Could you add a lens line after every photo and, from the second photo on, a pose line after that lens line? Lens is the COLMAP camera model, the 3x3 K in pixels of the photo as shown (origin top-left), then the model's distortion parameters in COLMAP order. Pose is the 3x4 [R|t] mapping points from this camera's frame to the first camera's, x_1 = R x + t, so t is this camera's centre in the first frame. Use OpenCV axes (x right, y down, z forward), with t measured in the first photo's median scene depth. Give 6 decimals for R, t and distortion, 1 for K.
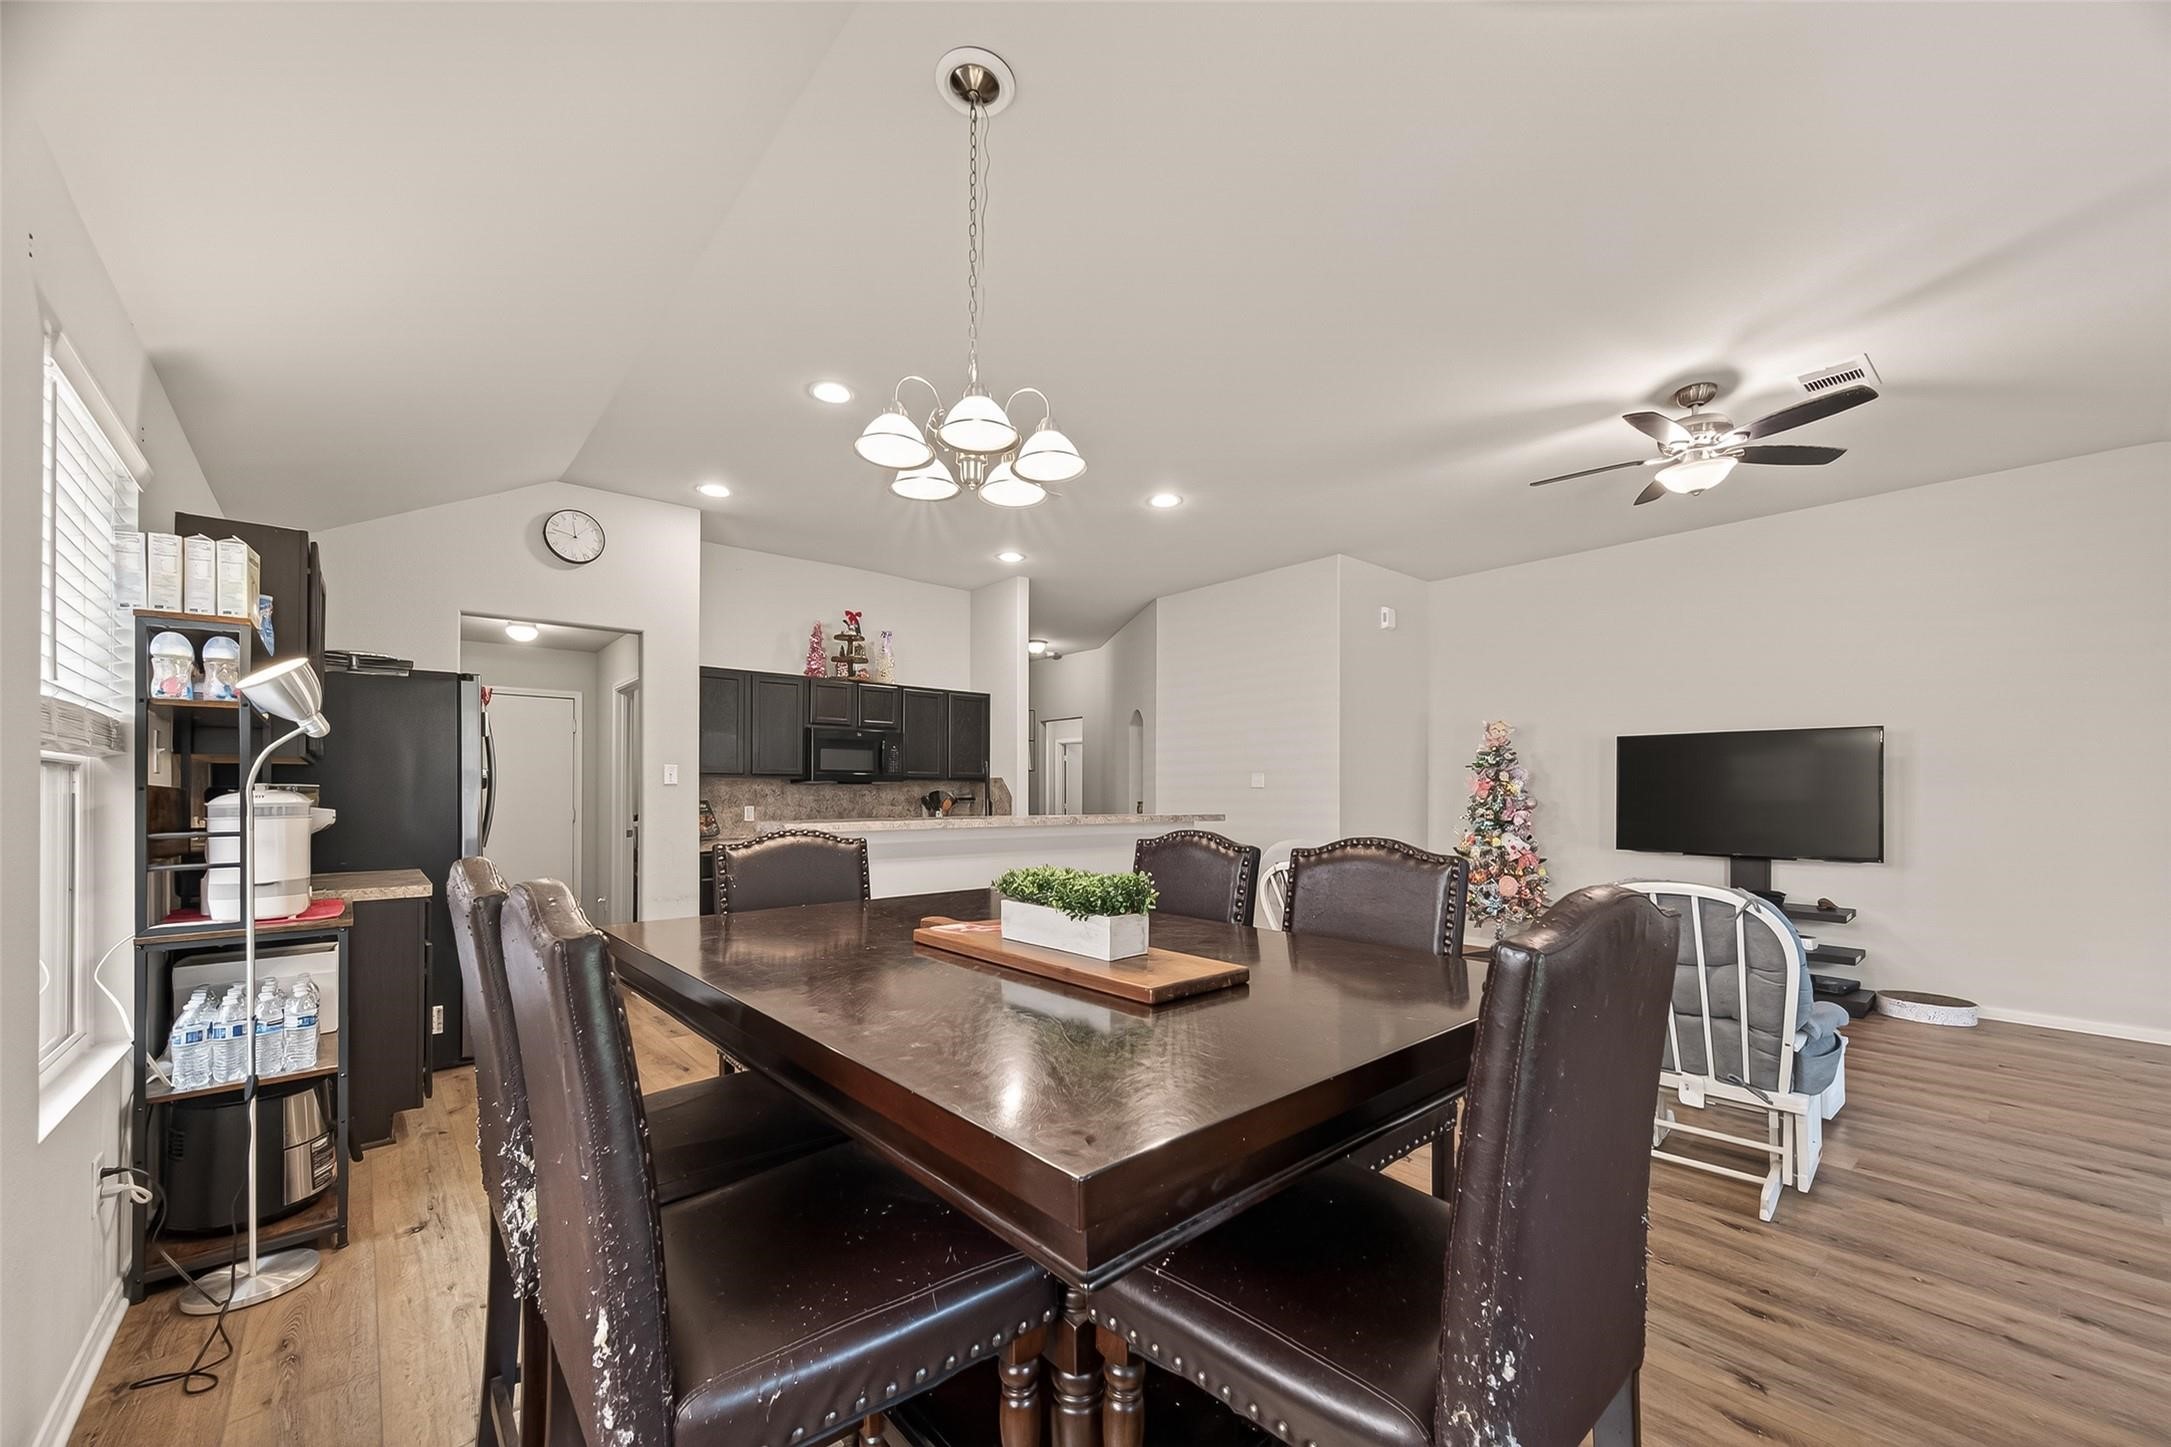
lens RADIAL K [[901.8, 0, 1114.6], [0, 901.8, 792.2], [0, 0, 1]] dist [-0.000954, -0.000439]
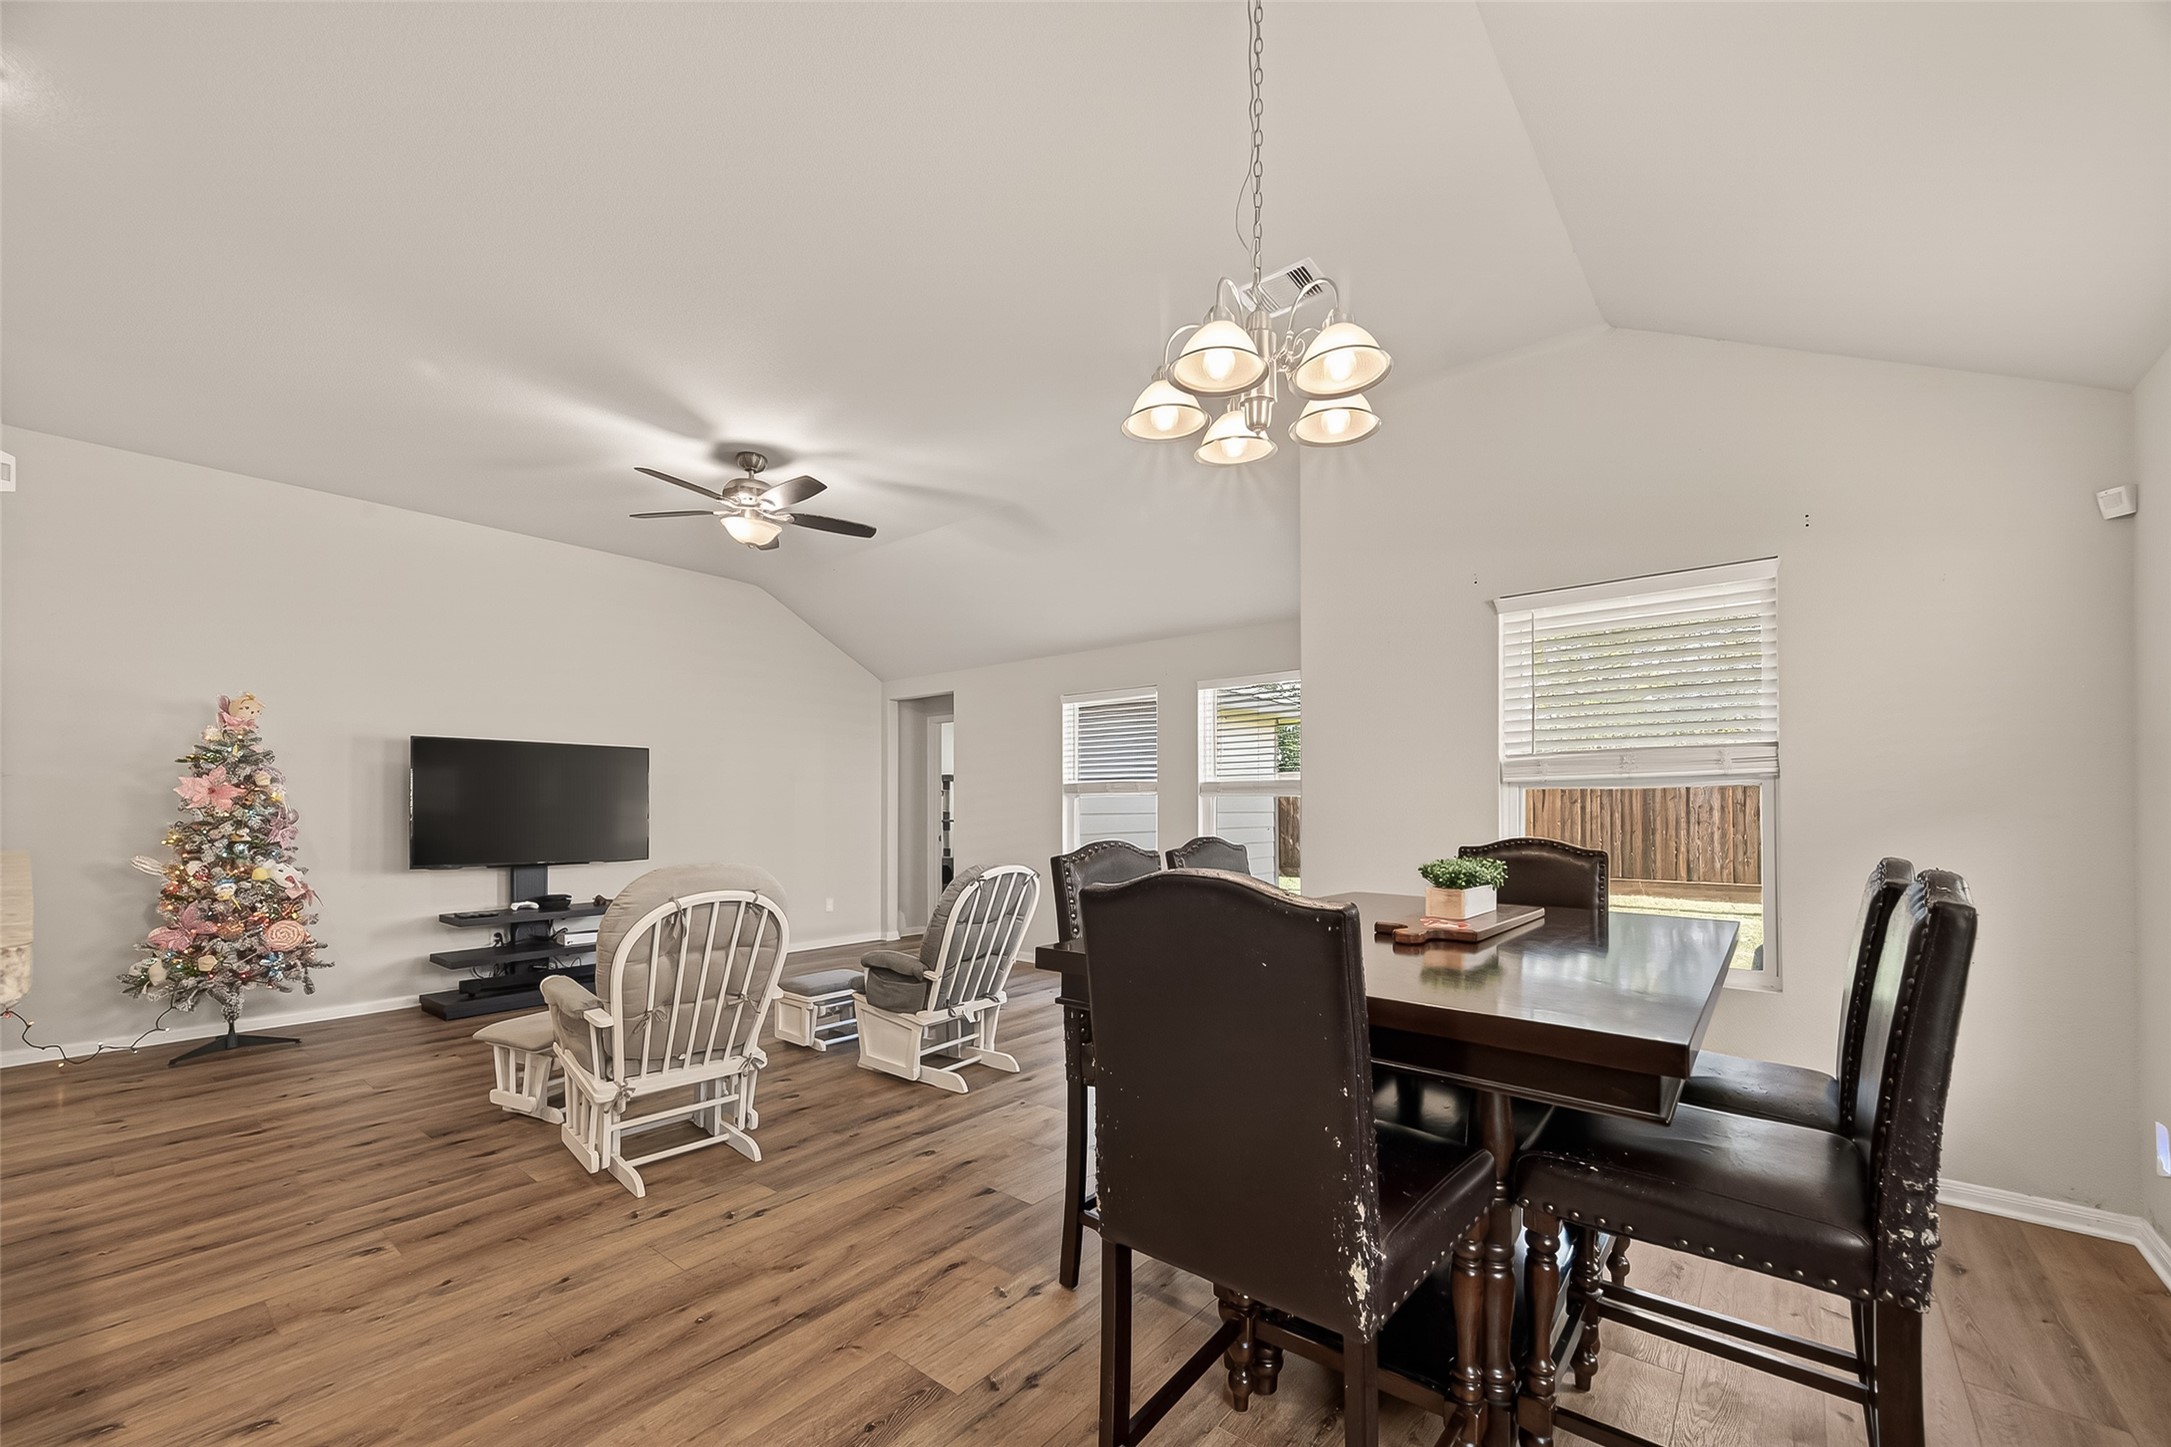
lens RADIAL K [[901.8, 0, 1114.6], [0, 901.8, 792.2], [0, 0, 1]] dist [-0.000954, -0.000439]
pose [[-0.111225, 0.002705, 0.993792, -0.559407], [-0.004951, 0.999982, -0.003276, -0.014175], [-0.993783, -0.005285, -0.111210, 0.669184]]
